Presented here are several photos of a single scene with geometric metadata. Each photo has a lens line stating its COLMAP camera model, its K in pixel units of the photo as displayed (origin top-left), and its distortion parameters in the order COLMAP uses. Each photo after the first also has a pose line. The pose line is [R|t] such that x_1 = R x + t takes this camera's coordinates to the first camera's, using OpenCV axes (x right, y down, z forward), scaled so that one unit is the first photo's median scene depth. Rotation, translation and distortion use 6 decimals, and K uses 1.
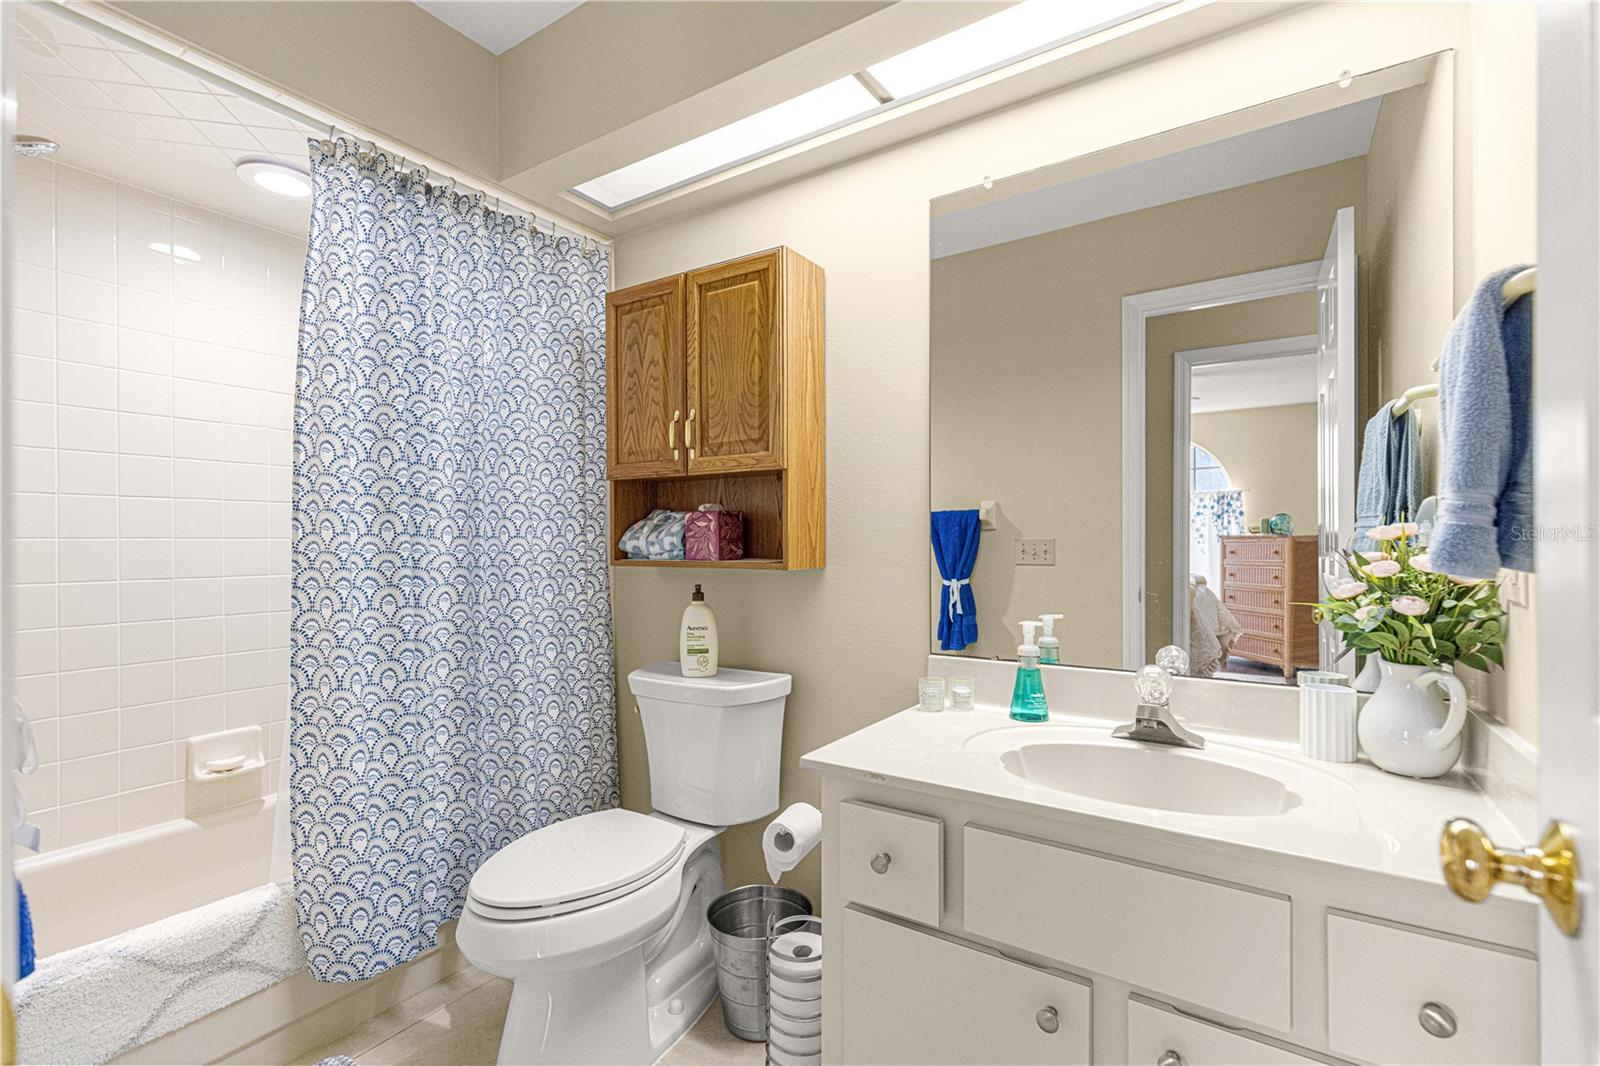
lens RADIAL K [[719.1, 0, 797.2], [0, 719.1, 541.3], [0, 0, 1]] dist [0.013954, -0.002144]
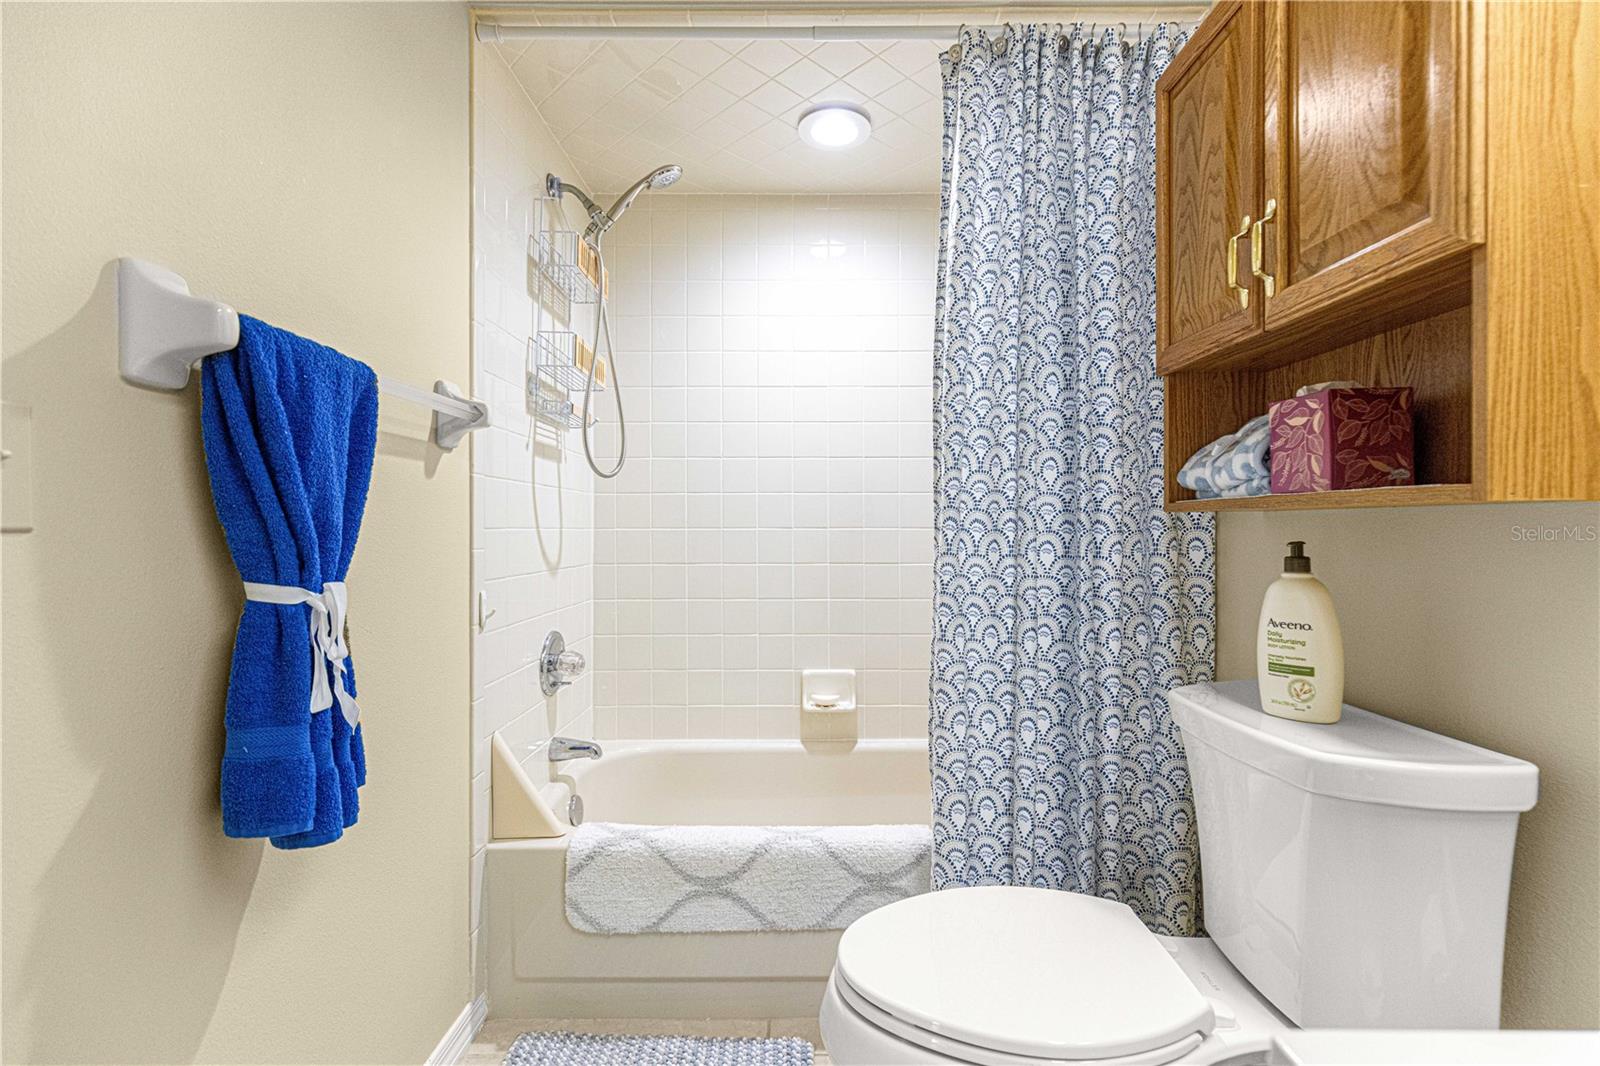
lens RADIAL K [[719.1, 0, 801.5], [0, 719.1, 530.5], [0, 0, 1]] dist [0.013954, -0.002144]
pose [[0.538537, 0.004479, -0.842590, 0.109315], [0.009291, 0.999894, 0.011254, 0.043541], [0.842551, -0.013889, 0.538438, 0.421840]]
